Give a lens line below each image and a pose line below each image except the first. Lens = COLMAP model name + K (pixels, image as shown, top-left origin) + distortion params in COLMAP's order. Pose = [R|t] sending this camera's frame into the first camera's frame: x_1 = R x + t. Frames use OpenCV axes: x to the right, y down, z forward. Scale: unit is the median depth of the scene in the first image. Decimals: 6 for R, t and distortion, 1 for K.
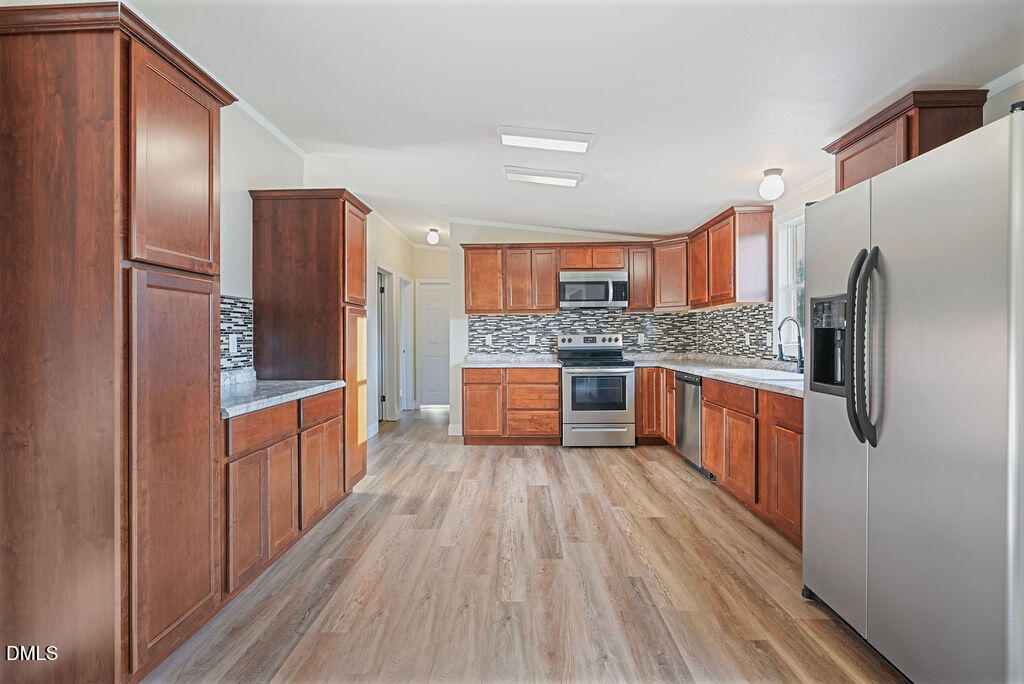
lens RADIAL K [[474.5, 0, 505.9], [0, 474.5, 339.7], [0, 0, 1]] dist [-0.000684, 0.000595]
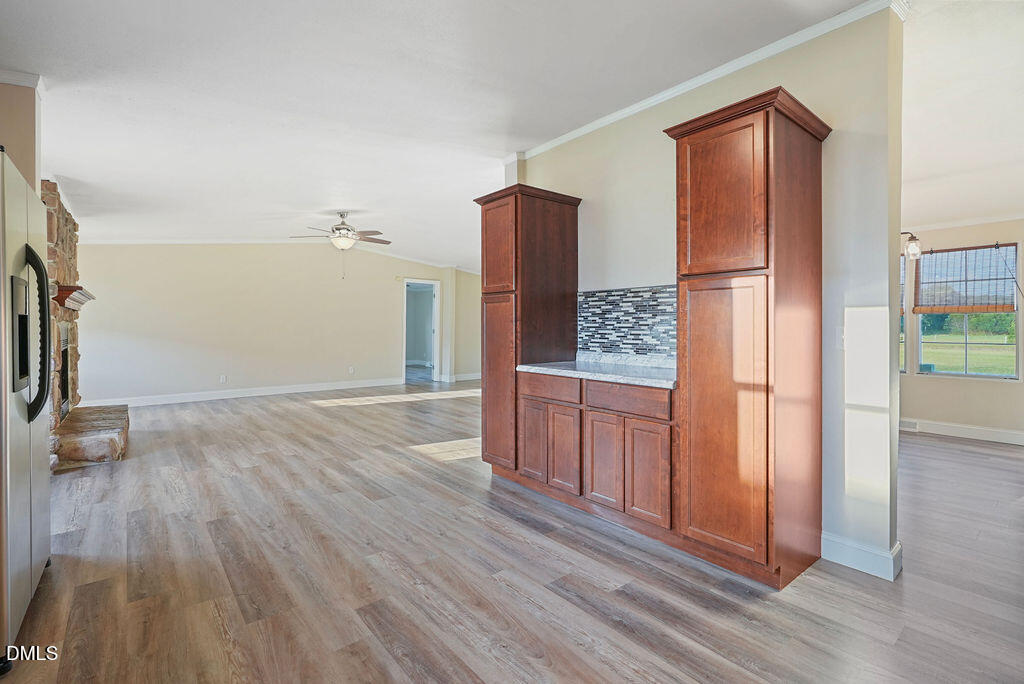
lens RADIAL K [[474.5, 0, 505.9], [0, 474.5, 339.7], [0, 0, 1]] dist [-0.000684, 0.000595]
pose [[-0.764321, 0.021215, -0.644487, 0.484368], [-0.000167, 0.999452, 0.033097, -0.004030], [0.644836, 0.025404, -0.763898, 1.996091]]
